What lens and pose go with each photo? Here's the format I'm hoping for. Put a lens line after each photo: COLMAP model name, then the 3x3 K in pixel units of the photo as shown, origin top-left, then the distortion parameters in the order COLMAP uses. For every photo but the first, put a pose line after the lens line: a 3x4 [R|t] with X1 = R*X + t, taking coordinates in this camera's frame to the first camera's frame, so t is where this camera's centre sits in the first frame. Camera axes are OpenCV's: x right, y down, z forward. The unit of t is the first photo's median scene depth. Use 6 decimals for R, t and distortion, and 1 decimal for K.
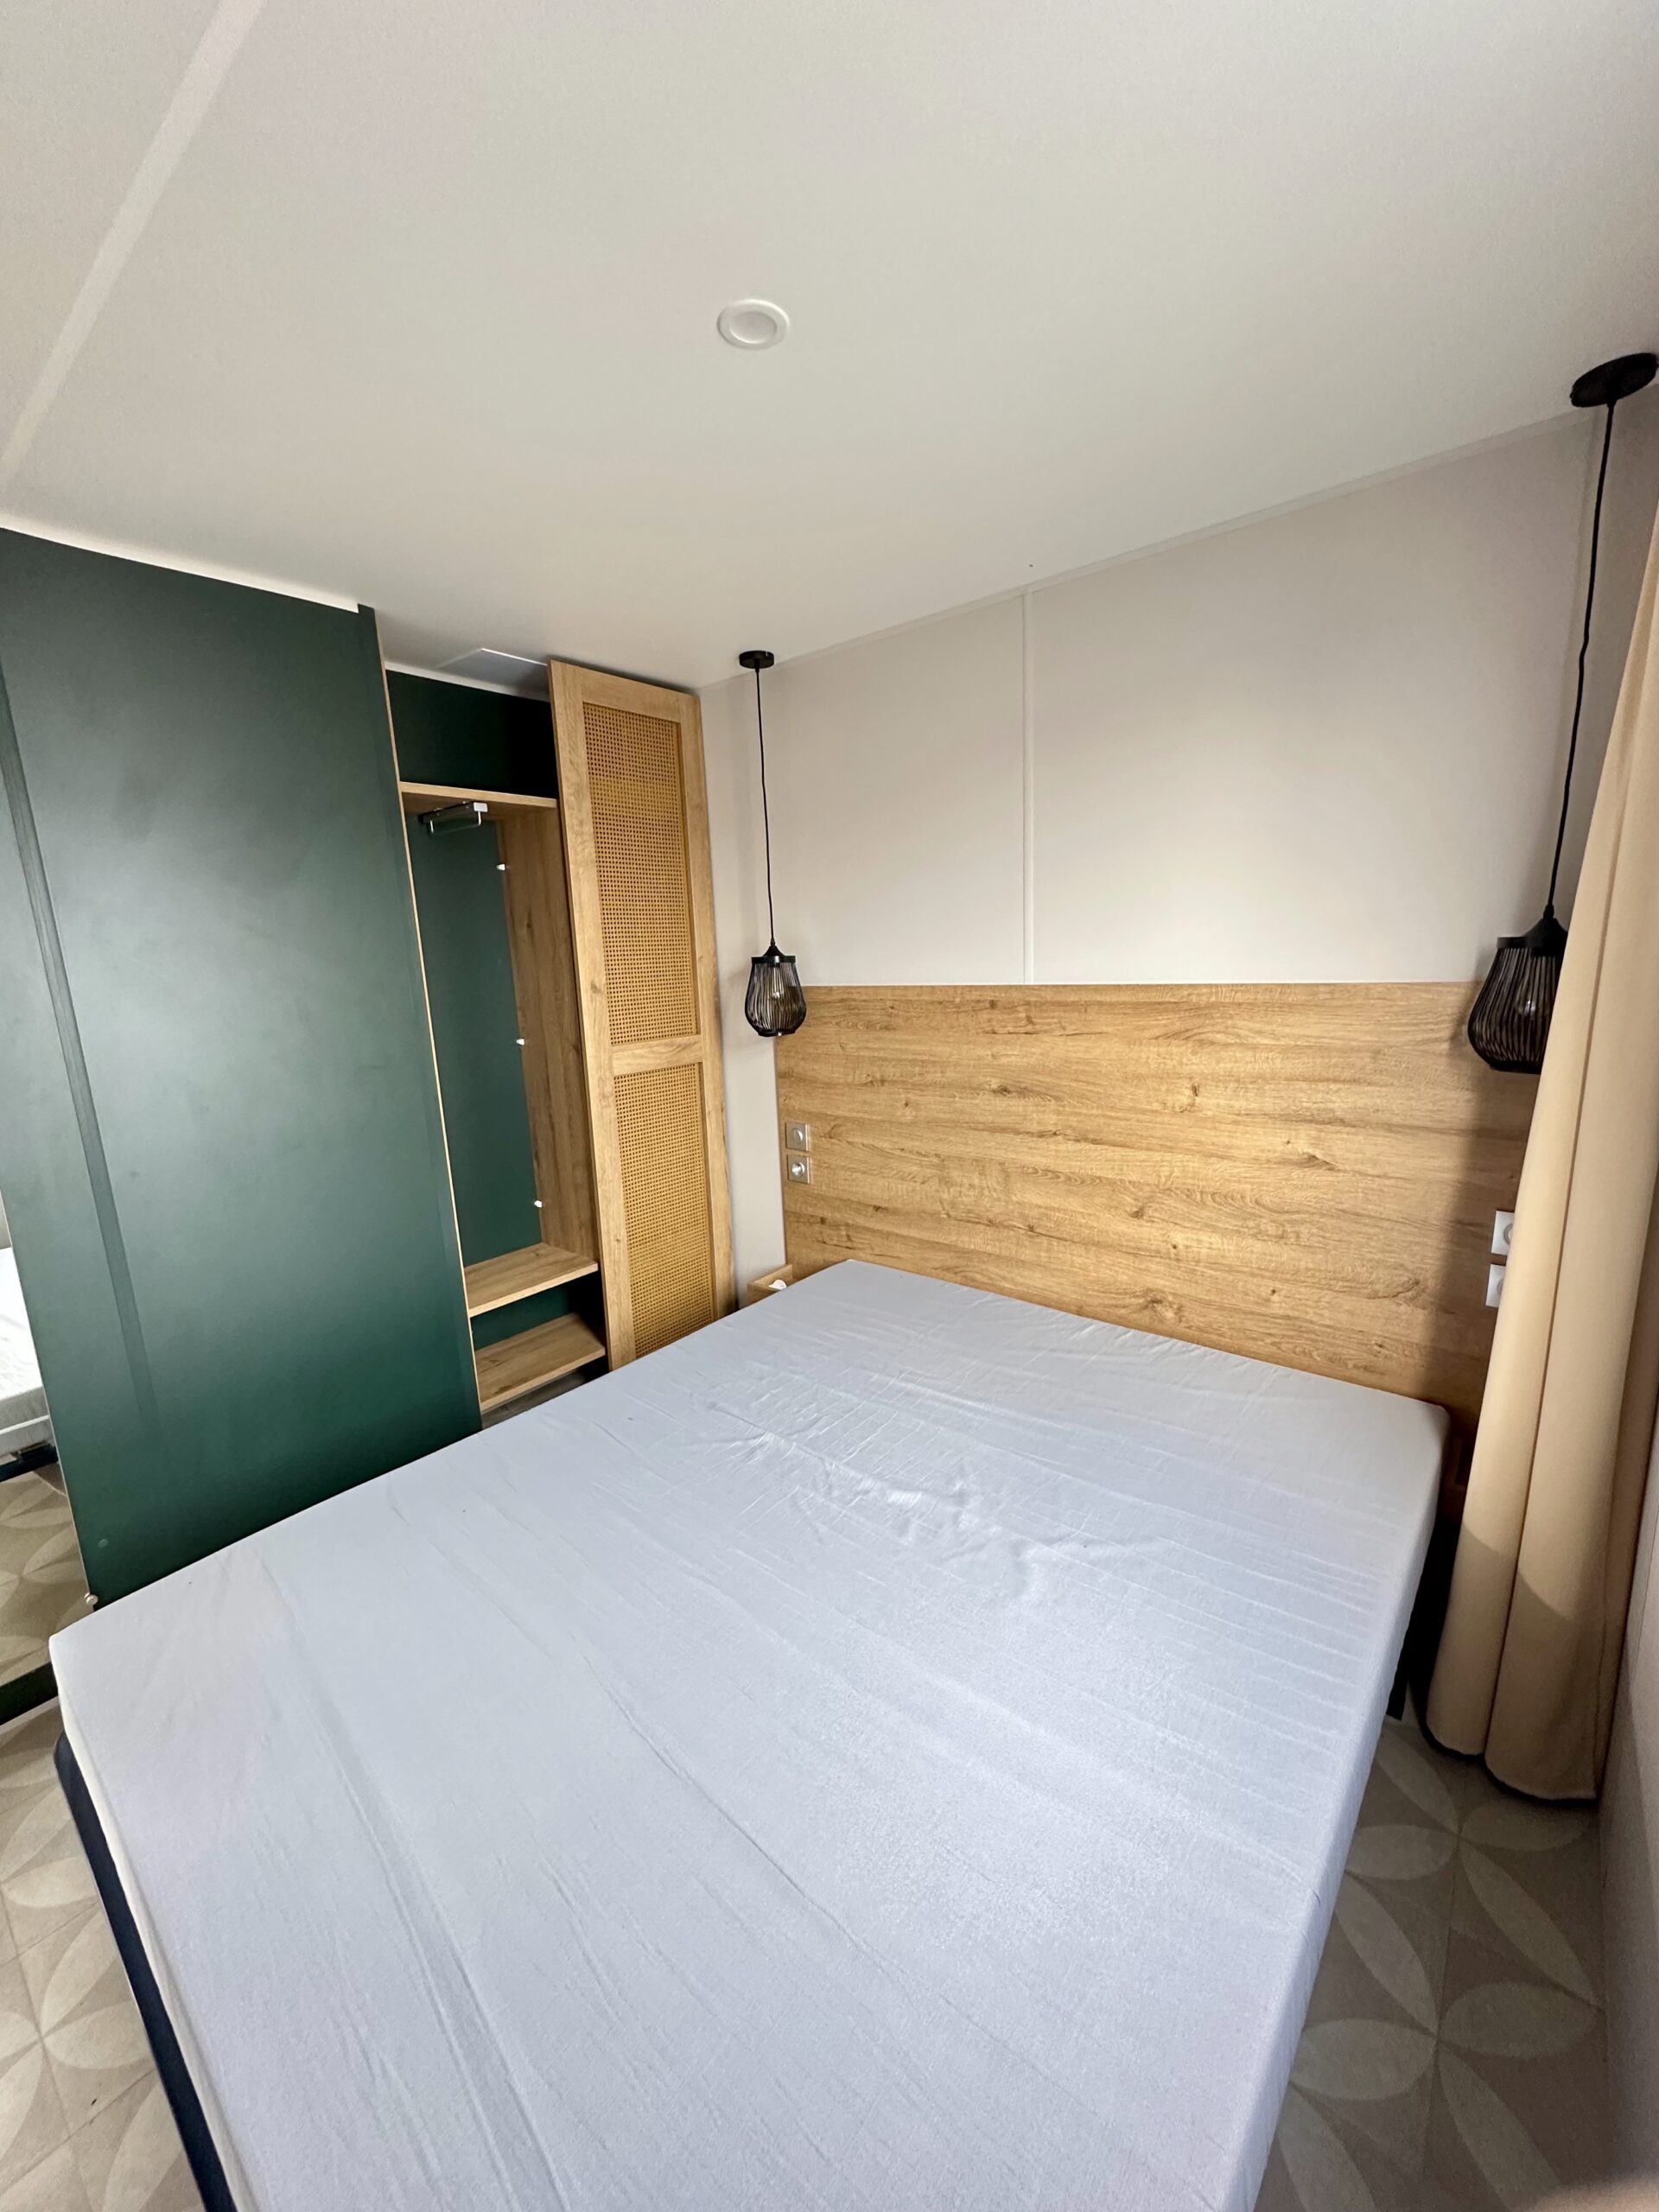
lens RADIAL K [[881.2, 0, 823.2], [0, 881.2, 1106.0], [0, 0, 1]] dist [-0.002743, 0.000858]
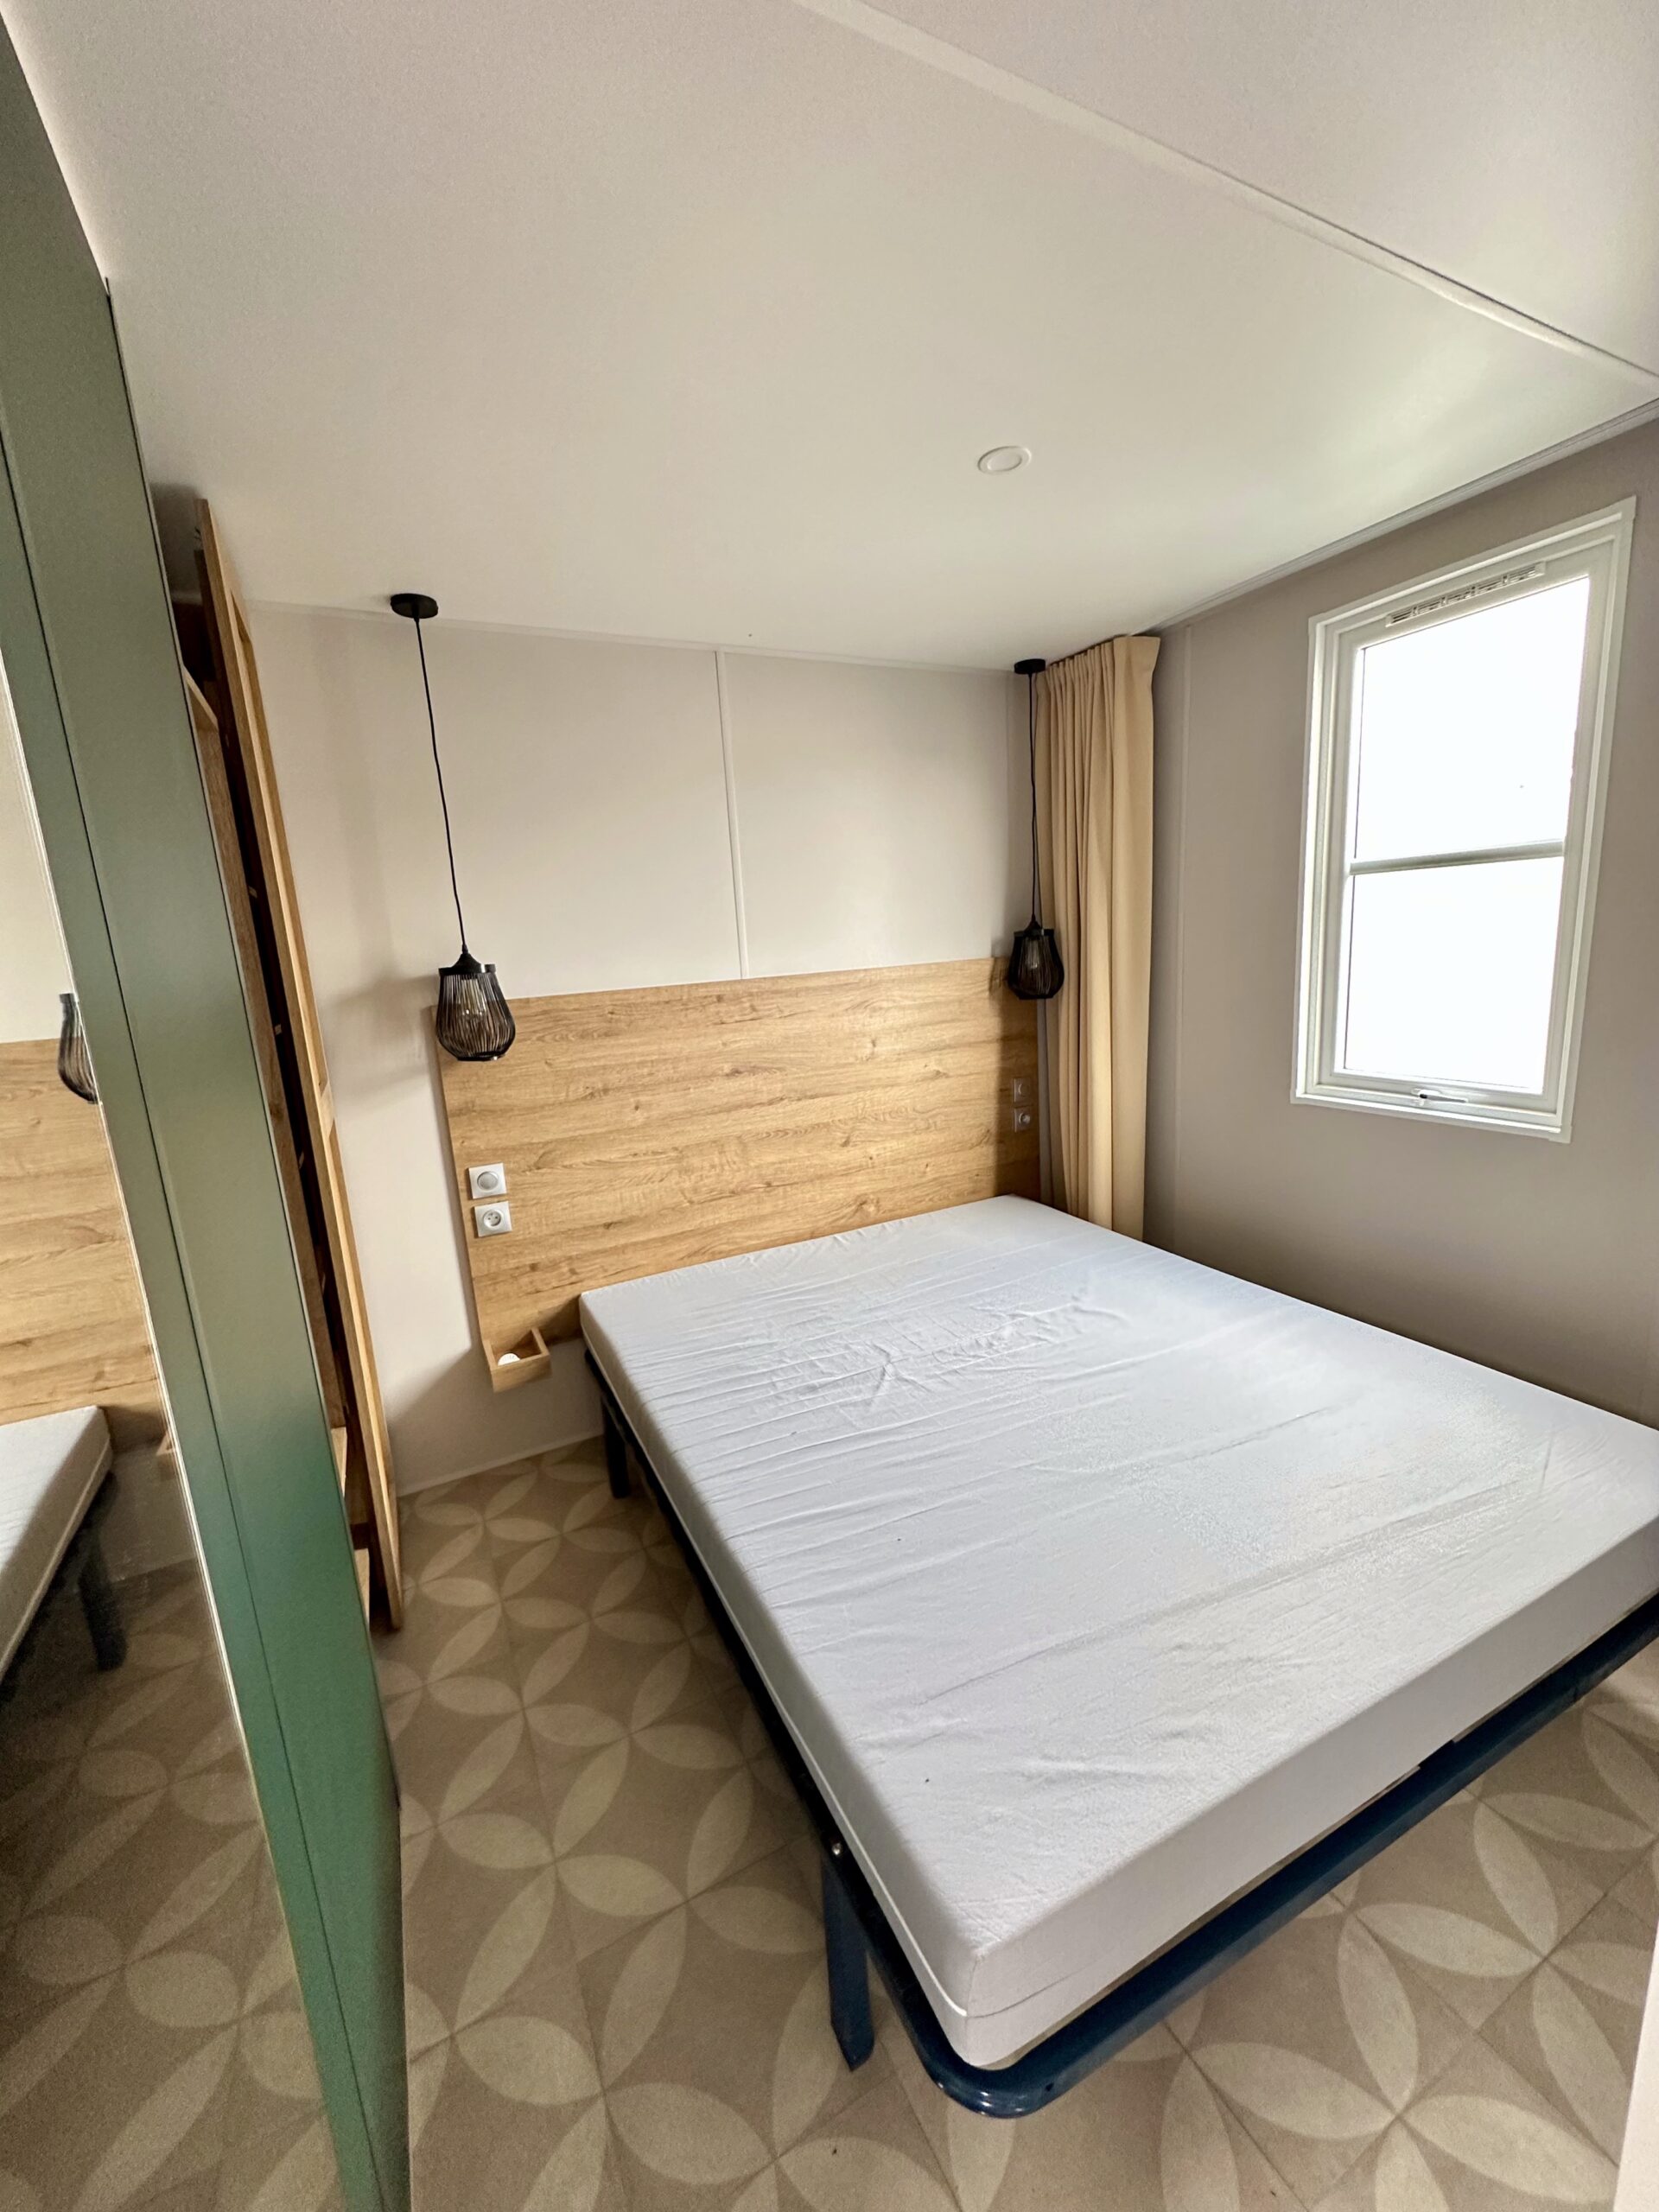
lens RADIAL K [[881.2, 0, 831.3], [0, 881.2, 1109.7], [0, 0, 1]] dist [-0.002743, 0.000858]
pose [[0.394120, -0.152650, 0.906293, -0.805655], [0.217125, 0.973661, 0.069576, -0.023453], [-0.893043, 0.169357, 0.416883, 0.424001]]
